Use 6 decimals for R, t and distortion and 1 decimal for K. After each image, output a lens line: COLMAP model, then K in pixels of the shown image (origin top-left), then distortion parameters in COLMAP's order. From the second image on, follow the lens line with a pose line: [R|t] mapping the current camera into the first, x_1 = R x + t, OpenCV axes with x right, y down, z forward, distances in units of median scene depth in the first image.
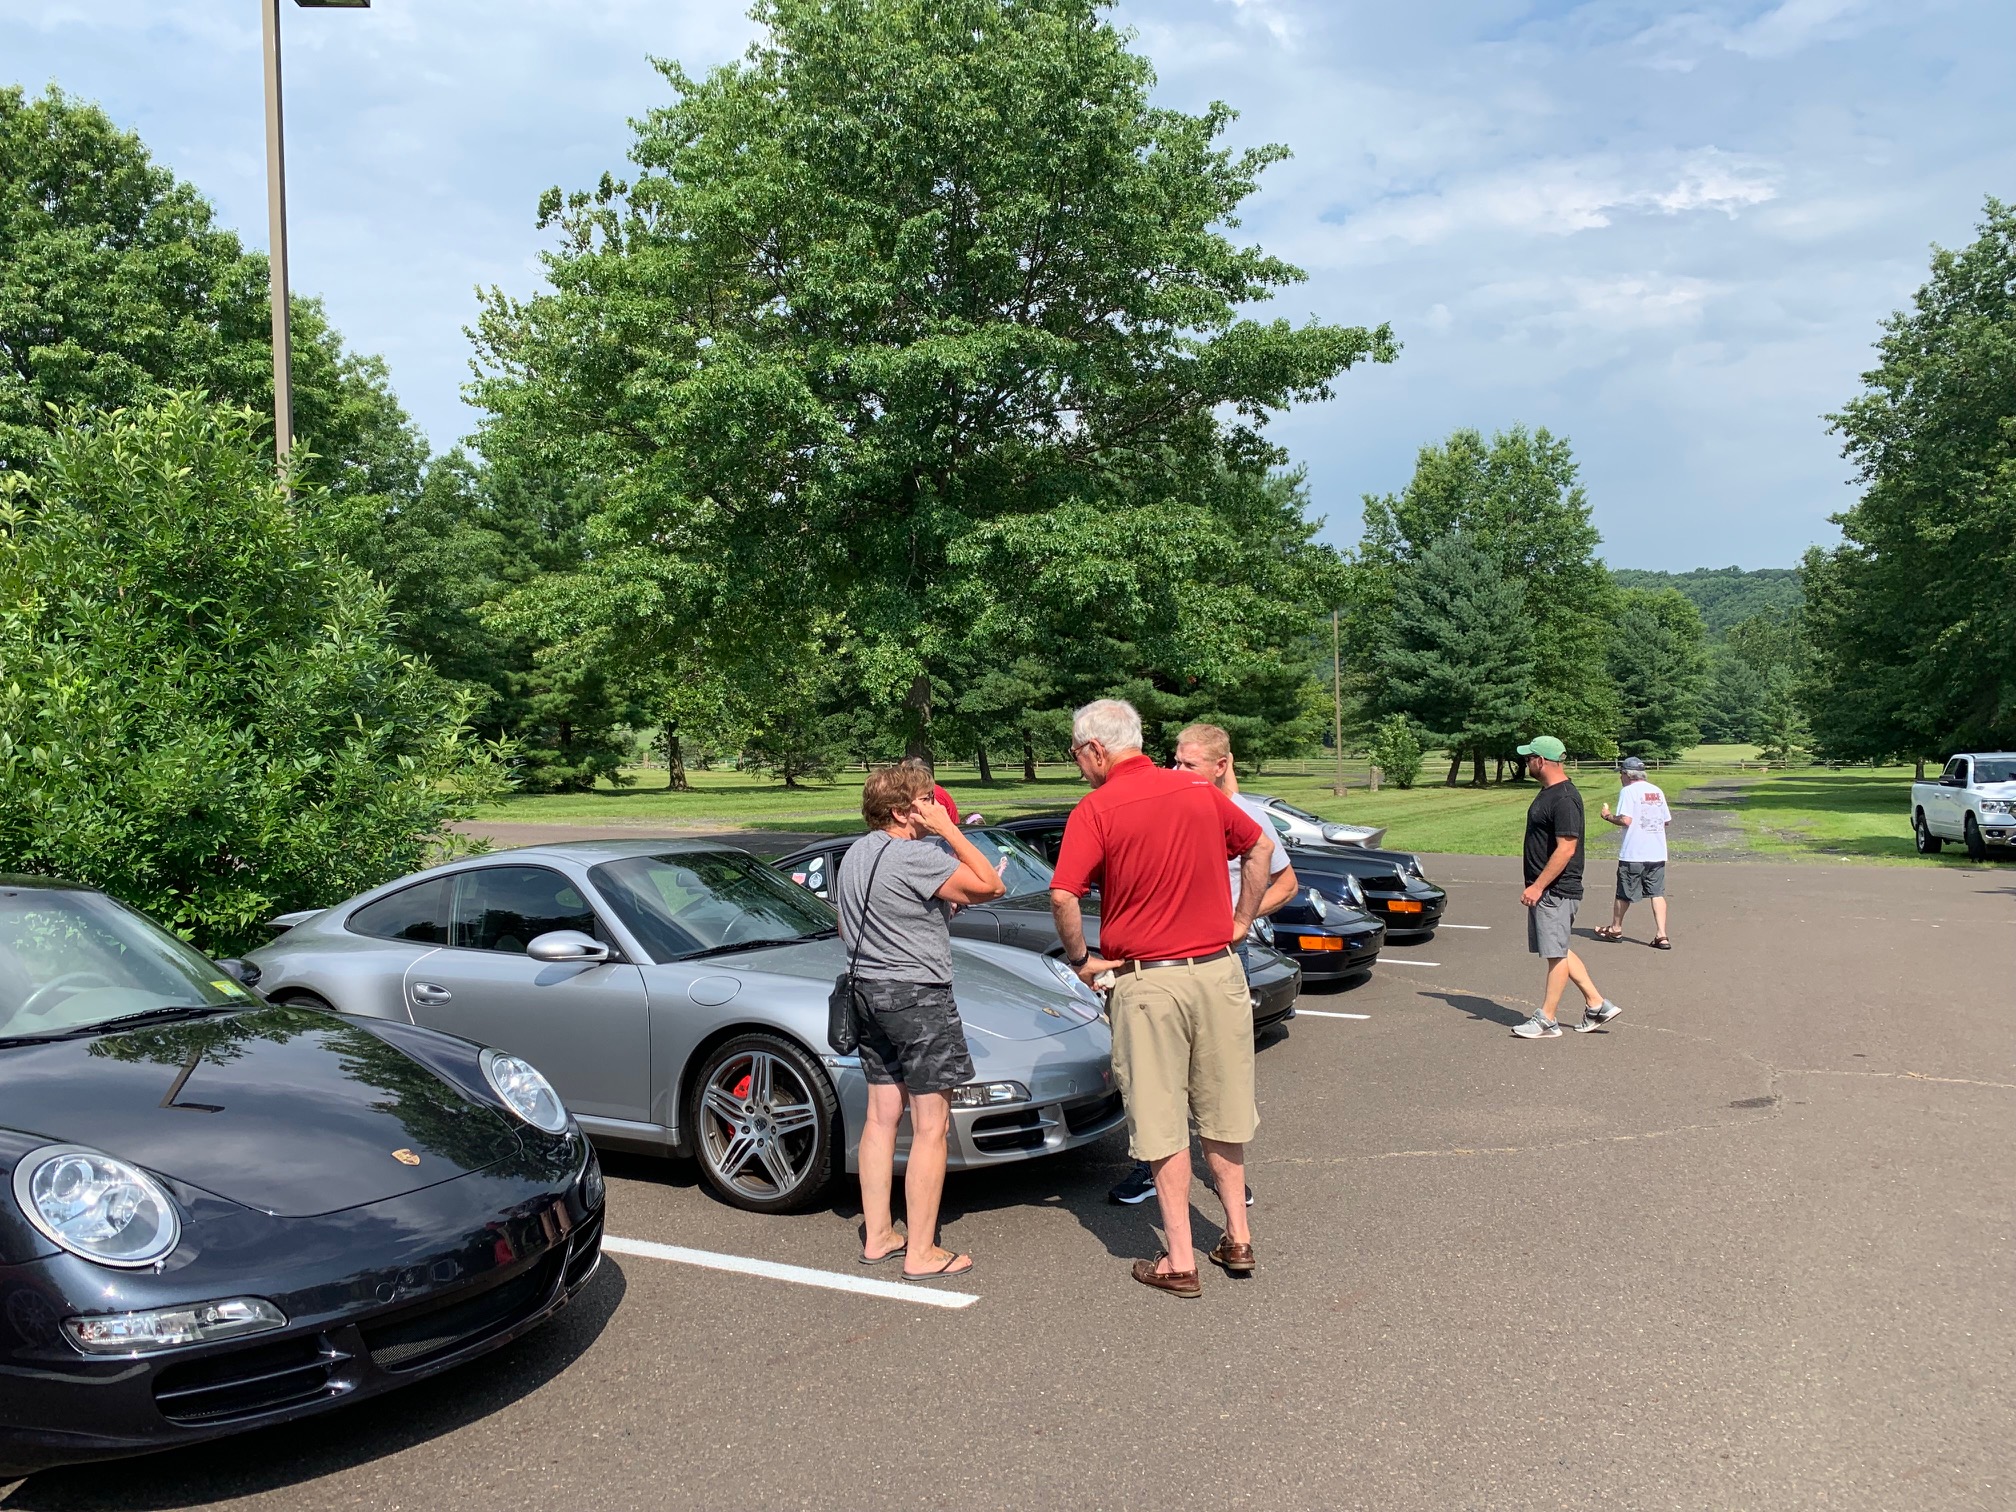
lens RADIAL K [[1511.7, 0, 1011.7], [0, 1511.7, 761.8], [0, 0, 1]] dist [-0.002918, -0.001614]
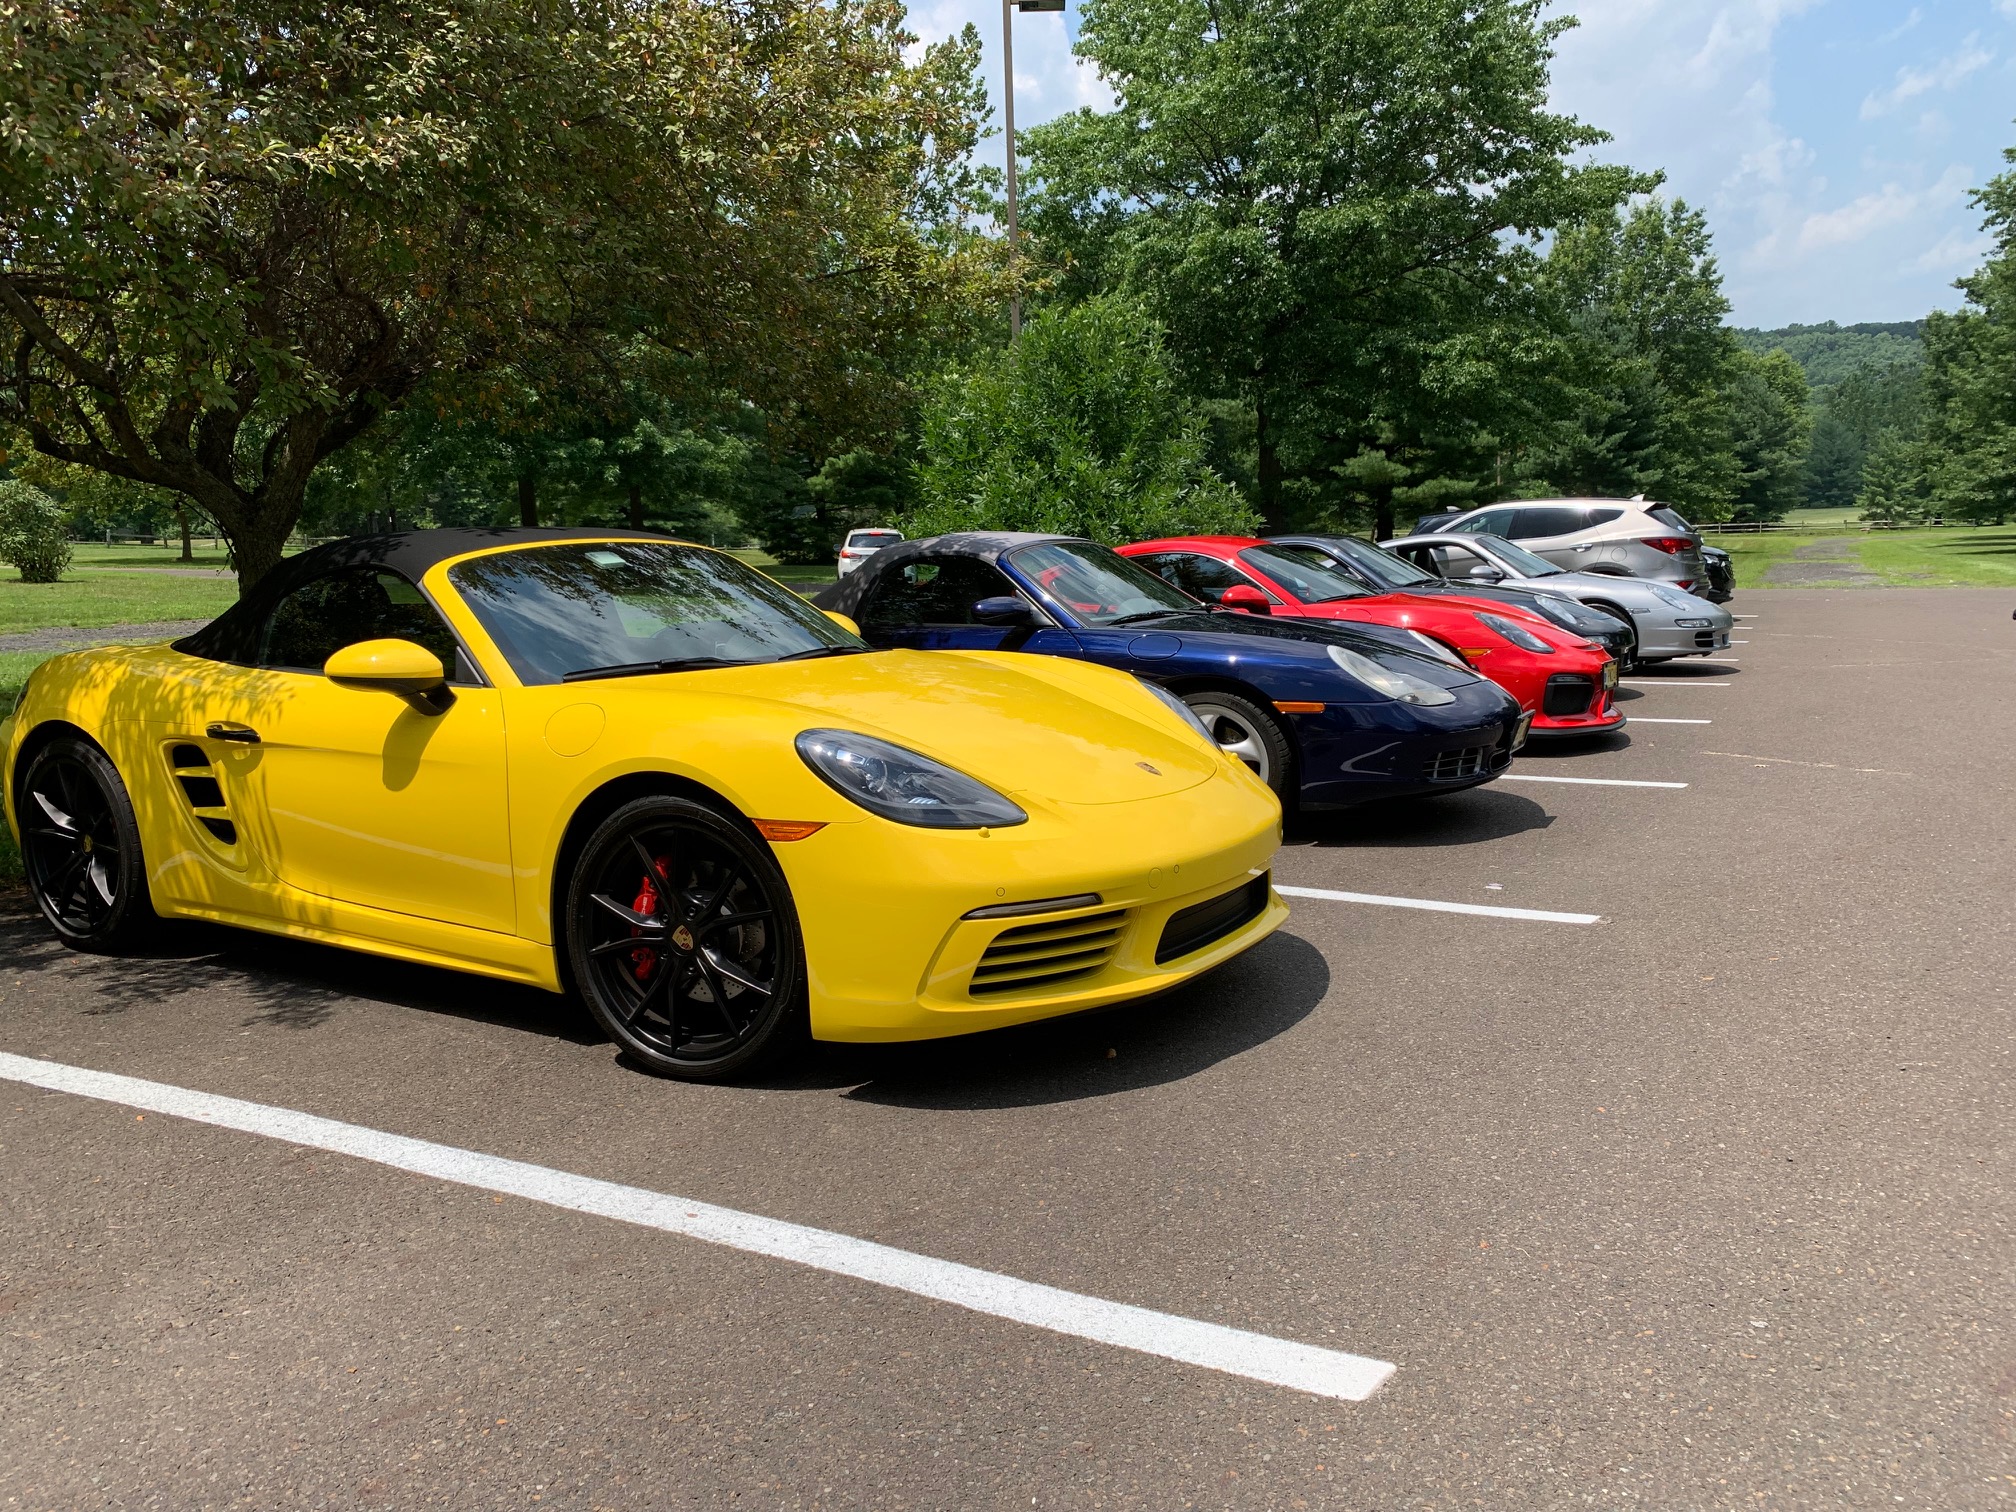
lens RADIAL K [[1521.3, 0, 1009.7], [0, 1521.3, 749.2], [0, 0, 1]] dist [-0.005307, -0.000934]
pose [[0.999194, -0.010715, -0.038672, -0.070262], [0.015884, 0.990590, 0.135936, 0.003986], [0.036852, -0.136441, 0.989962, -0.098544]]
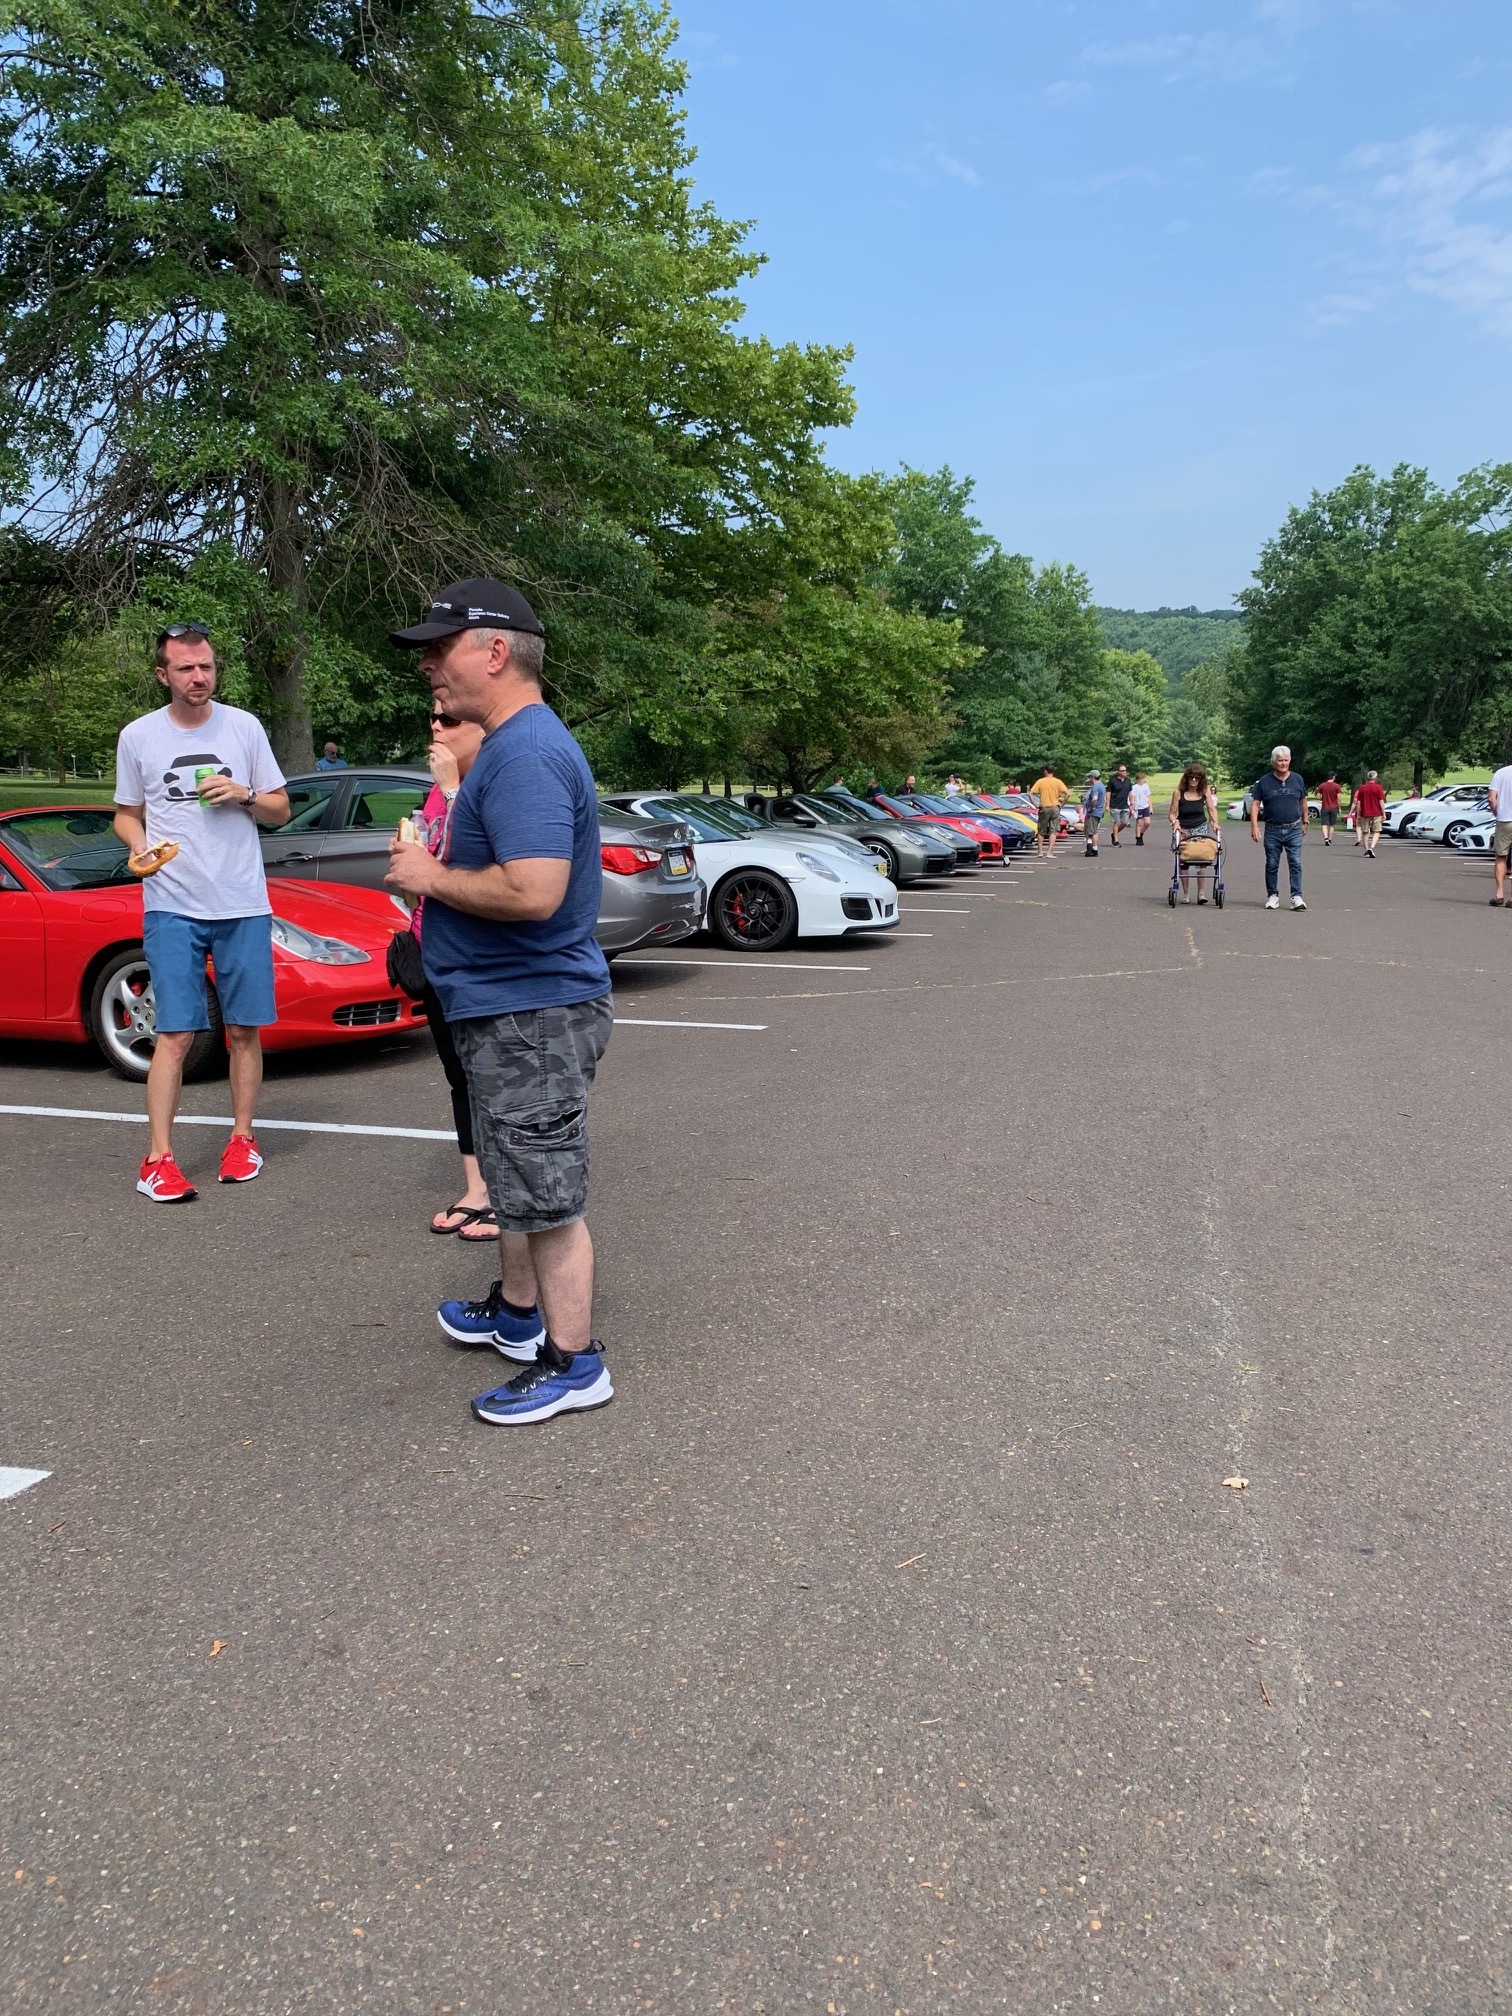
lens RADIAL K [[1539.7, 0, 815.0], [0, 1539.7, 1016.0], [0, 0, 1]] dist [-0.003630, 0.051697]
pose [[0.977564, -0.025370, 0.209107, -0.233911], [-0.005935, 0.989008, 0.147741, 0.001816], [-0.210557, -0.145668, 0.966668, -0.505292]]
